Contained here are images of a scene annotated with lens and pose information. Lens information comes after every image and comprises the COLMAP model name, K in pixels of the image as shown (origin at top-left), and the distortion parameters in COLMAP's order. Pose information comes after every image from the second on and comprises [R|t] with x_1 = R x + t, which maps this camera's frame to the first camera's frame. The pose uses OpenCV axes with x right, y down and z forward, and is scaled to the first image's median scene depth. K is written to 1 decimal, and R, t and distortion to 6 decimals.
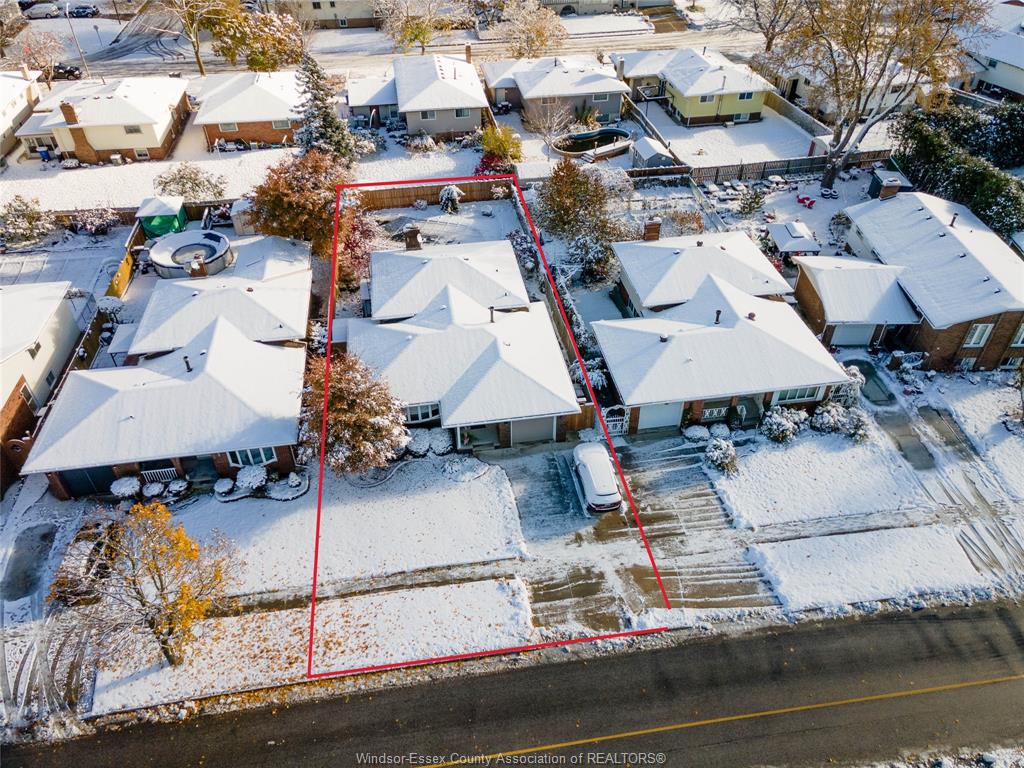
lens RADIAL K [[721.0, 0, 512.9], [0, 721.0, 384.8], [0, 0, 1]] dist [0.027342, 0.004825]
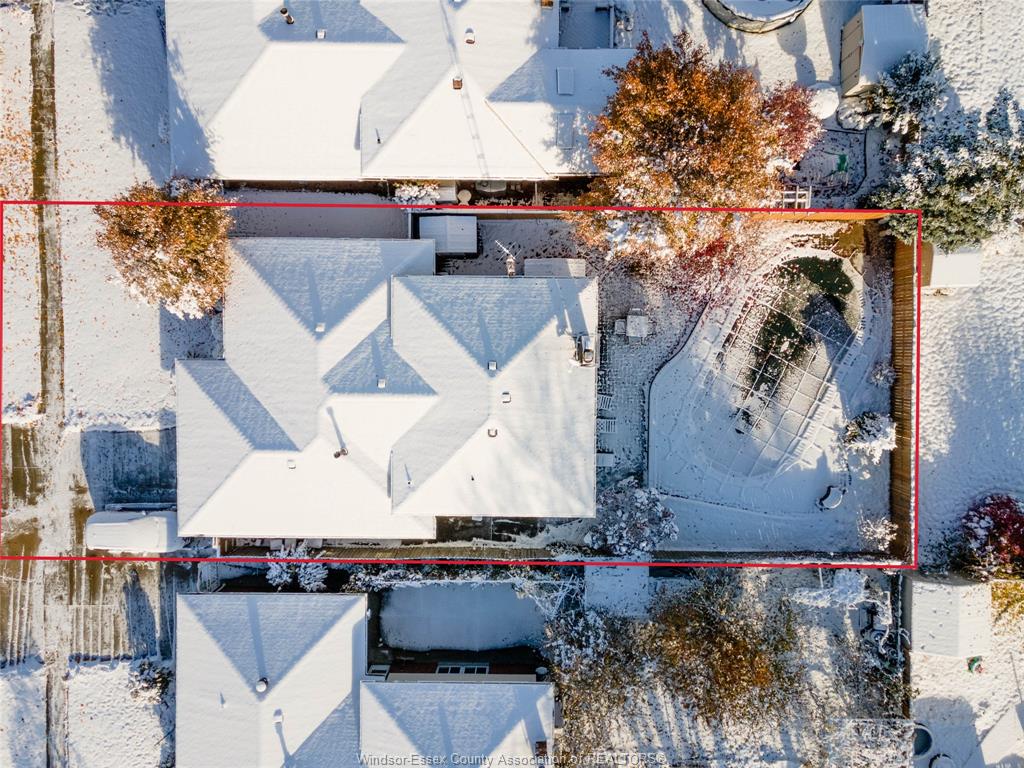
lens RADIAL K [[721.0, 0, 511.9], [0, 721.0, 382.7], [0, 0, 1]] dist [0.027342, 0.004825]
pose [[-0.164114, 0.985193, 0.049618, -0.187108], [-0.636634, -0.144205, 0.757563, -0.853899], [0.753501, 0.092738, 0.650873, 0.828590]]
